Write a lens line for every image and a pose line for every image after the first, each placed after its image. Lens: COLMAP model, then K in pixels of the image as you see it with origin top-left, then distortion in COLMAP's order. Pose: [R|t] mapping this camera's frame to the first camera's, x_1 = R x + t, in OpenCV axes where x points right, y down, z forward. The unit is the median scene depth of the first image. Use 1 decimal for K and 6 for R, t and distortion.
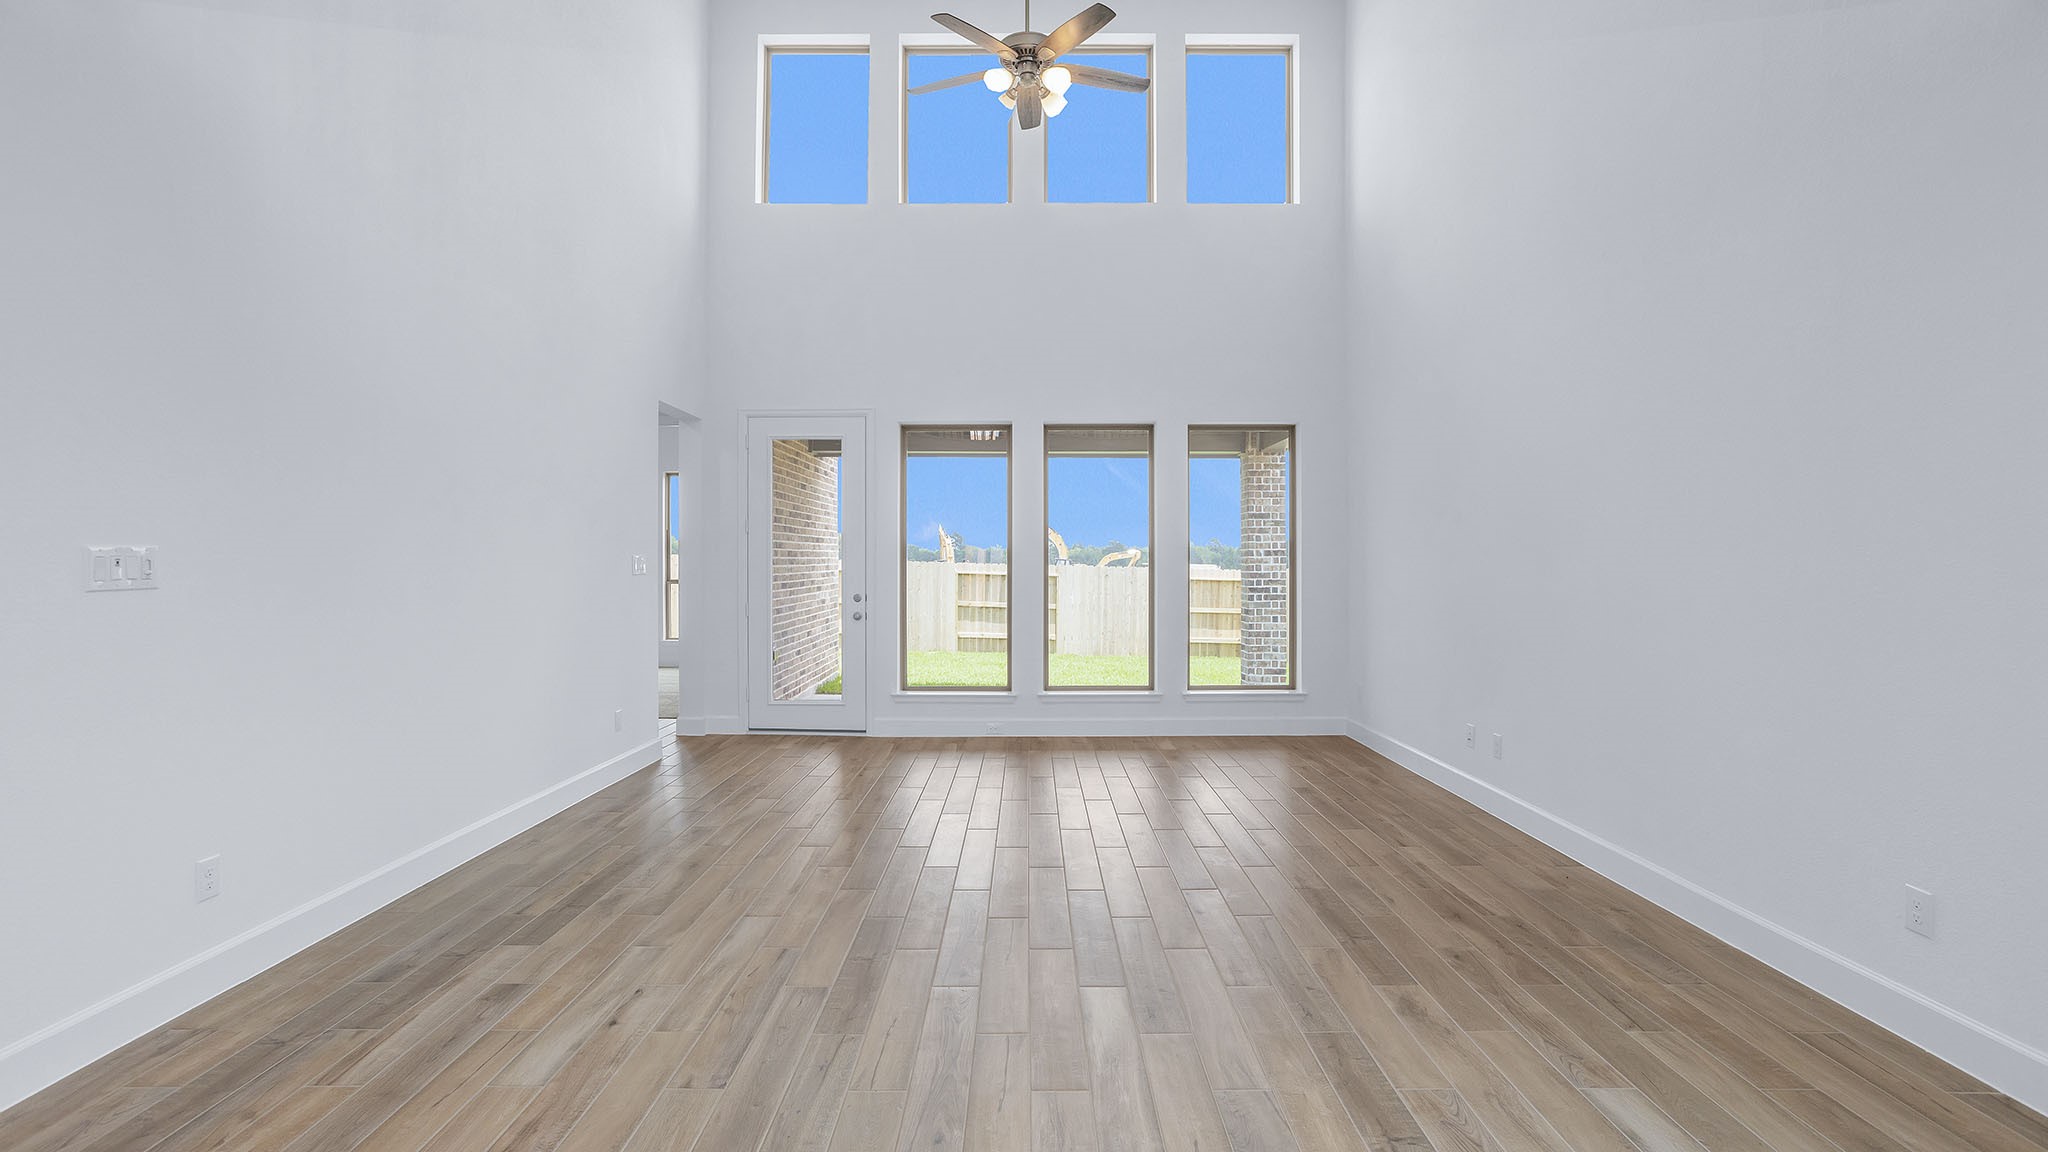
lens RADIAL K [[985.4, 0, 1032.1], [0, 985.4, 550.3], [0, 0, 1]] dist [-0.027948, 0.000392]
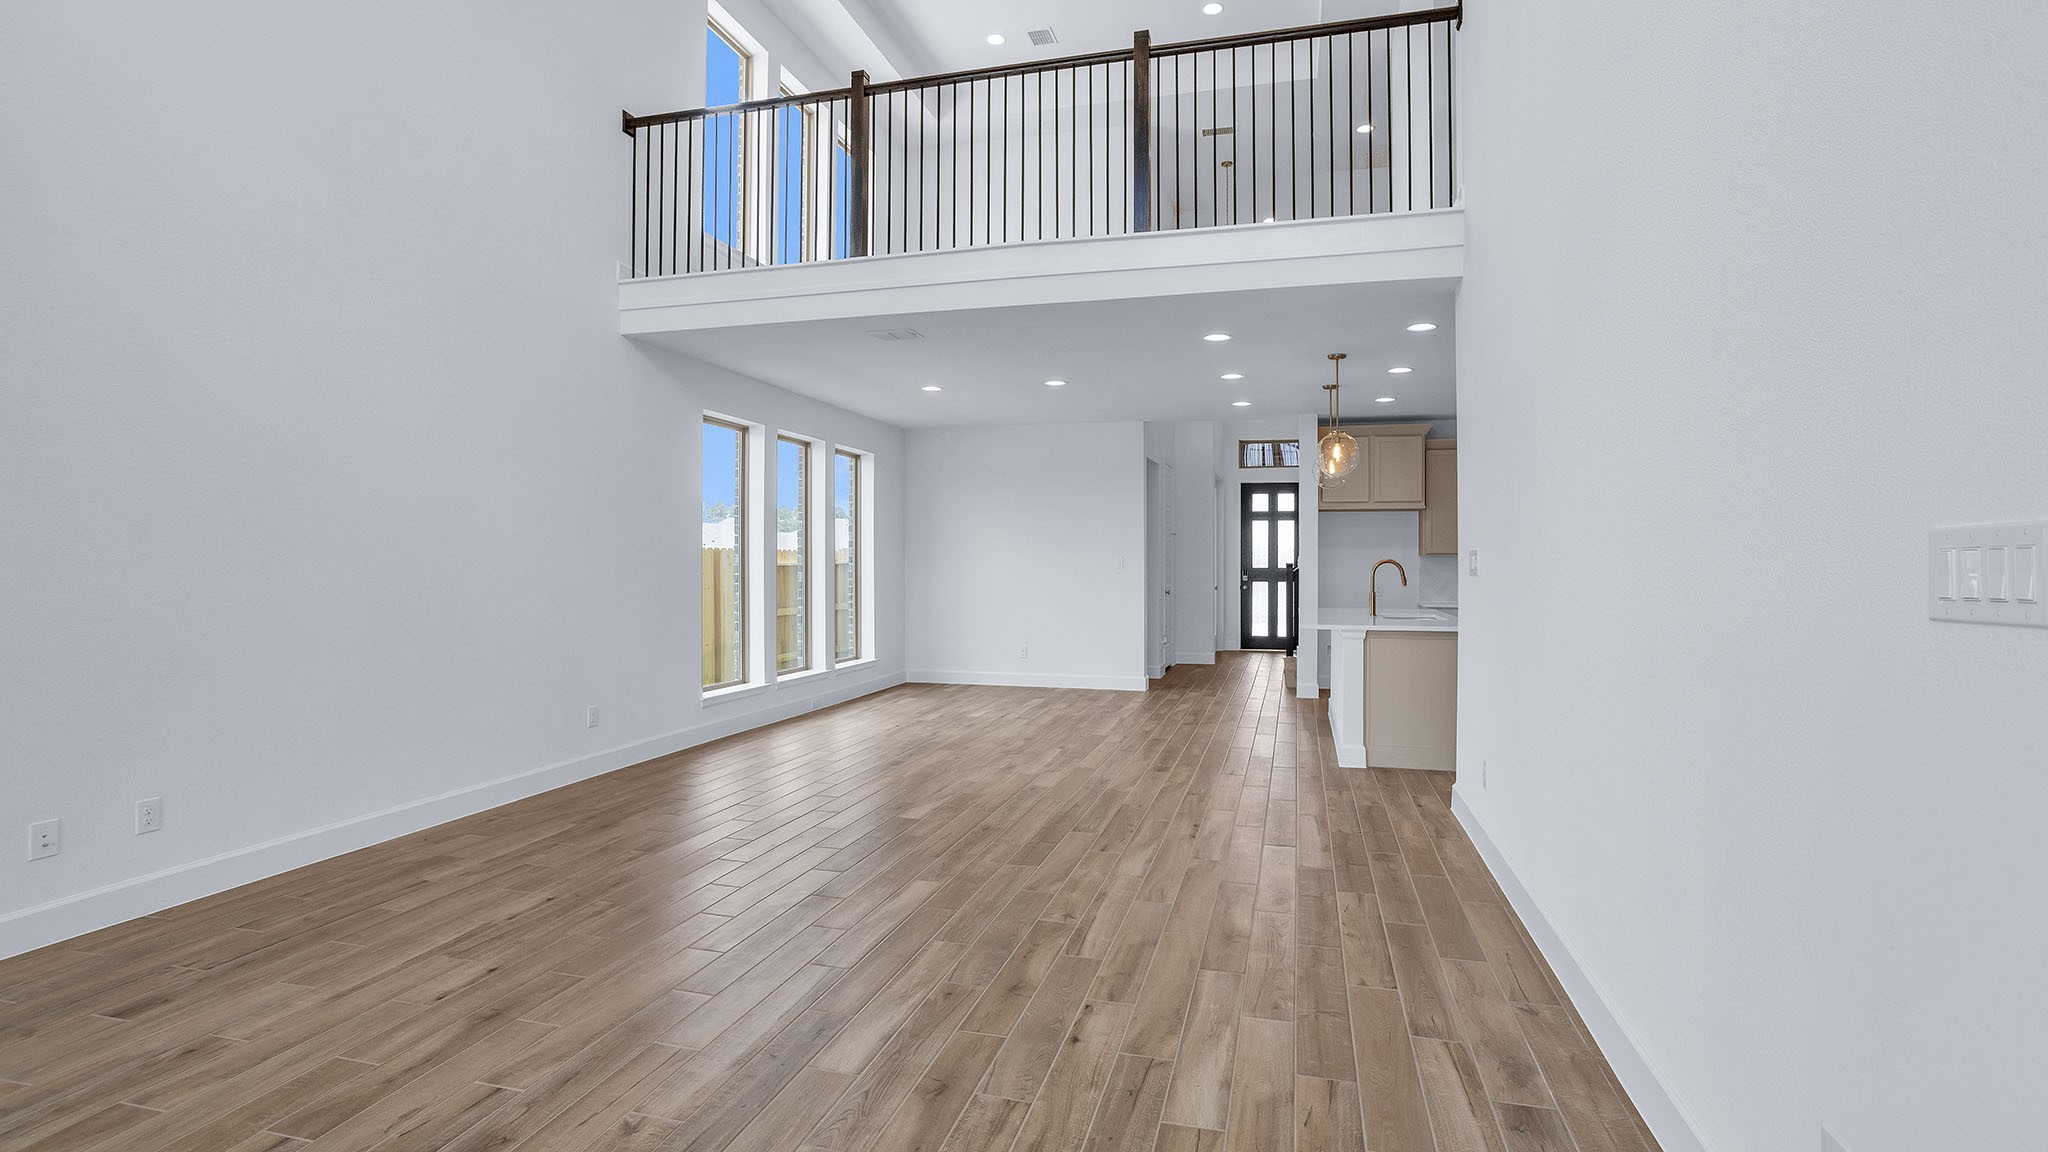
lens RADIAL K [[985.4, 0, 1032.1], [0, 985.4, 550.3], [0, 0, 1]] dist [-0.027948, 0.000392]
pose [[-0.965200, 0.002404, 0.261503, -0.206673], [-0.003662, 0.999735, -0.022707, 0.012984], [-0.261488, -0.022875, -0.964936, 0.941846]]
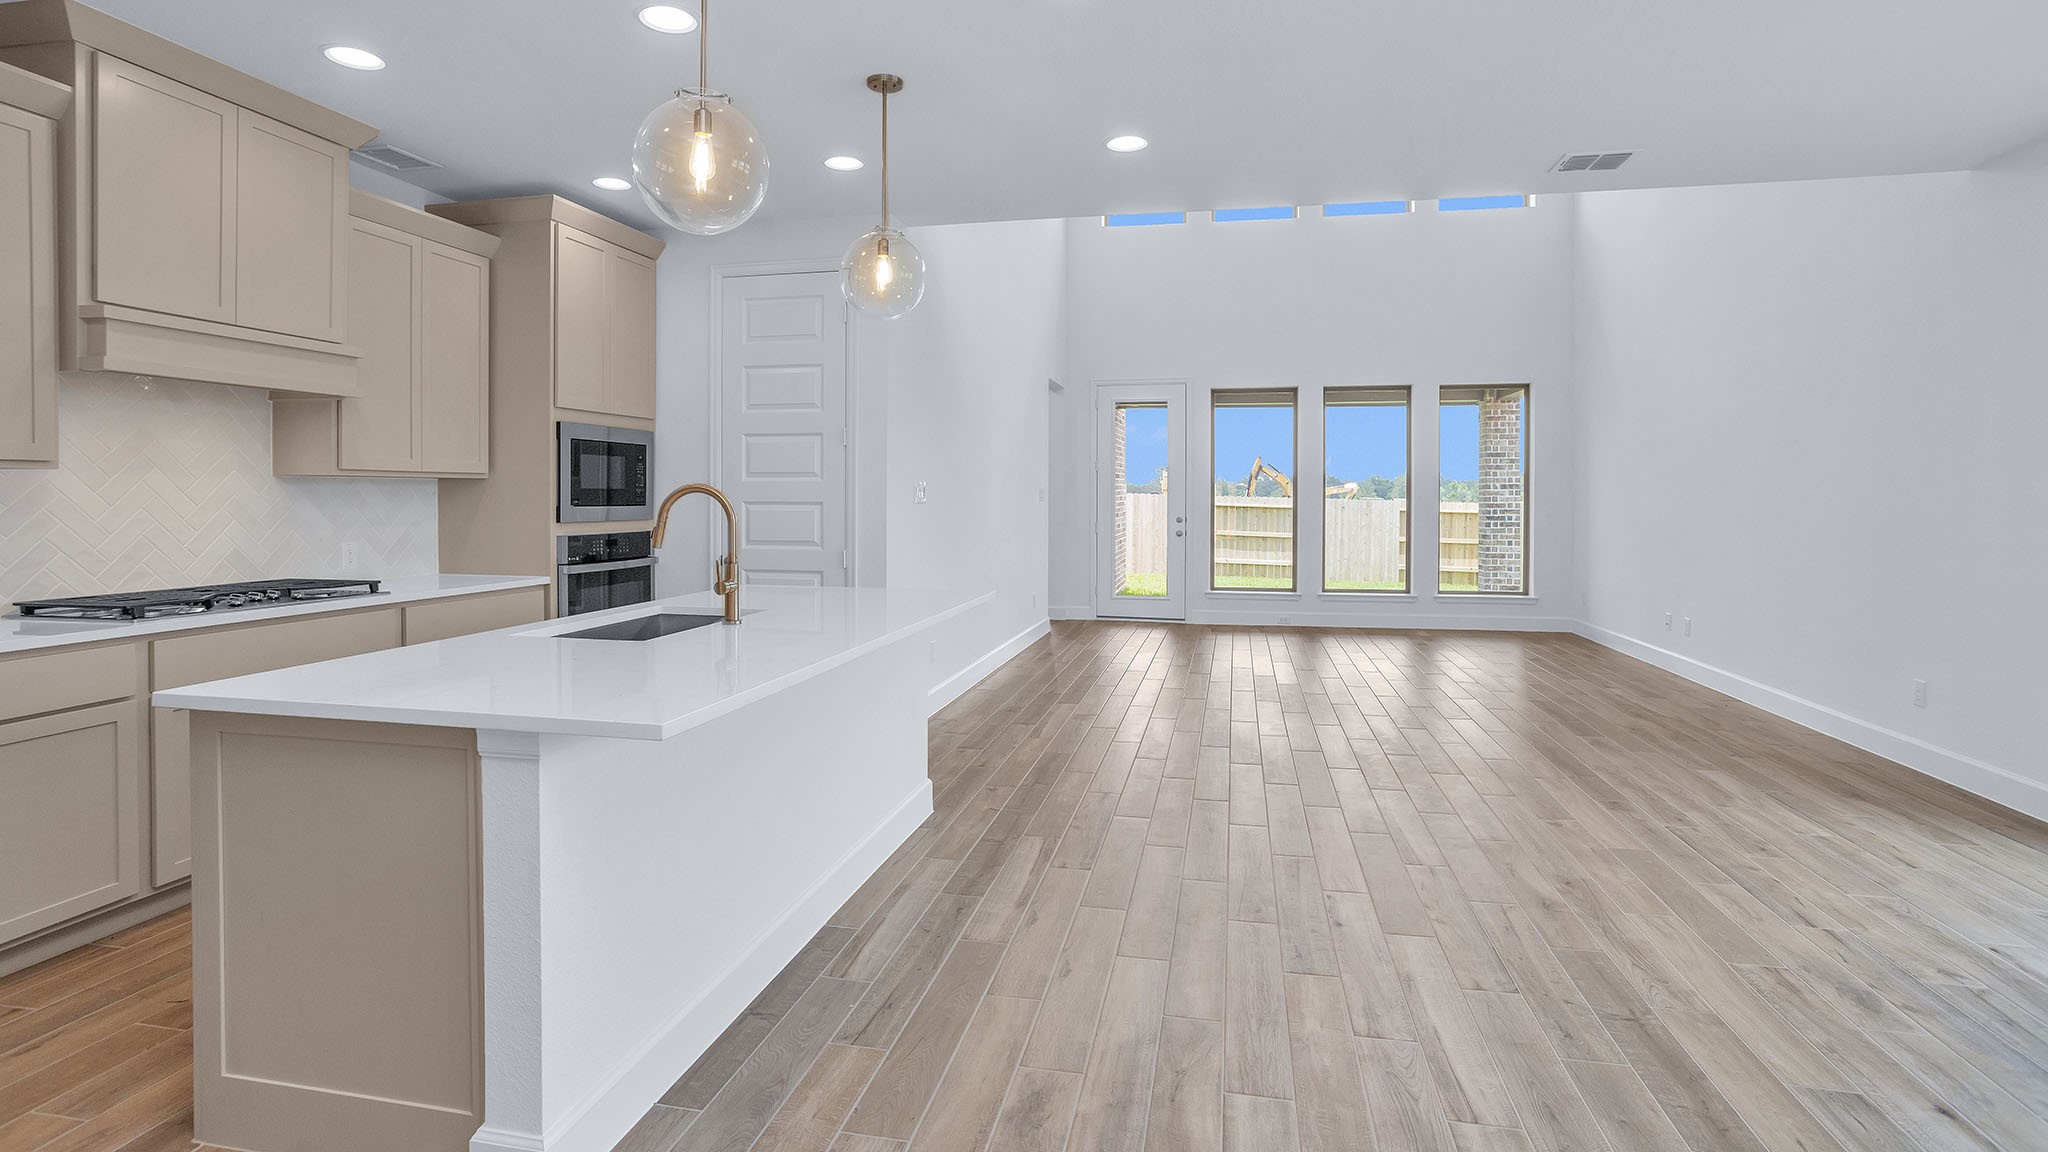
lens RADIAL K [[985.5, 0, 1029.9], [0, 985.5, 503.8], [0, 0, 1]] dist [-0.046887, 0.033574]
pose [[0.977884, 0.002463, -0.209134, -0.092788], [0.001543, 0.999819, 0.018989, 0.000617], [0.209142, -0.018892, 0.977703, -0.342724]]
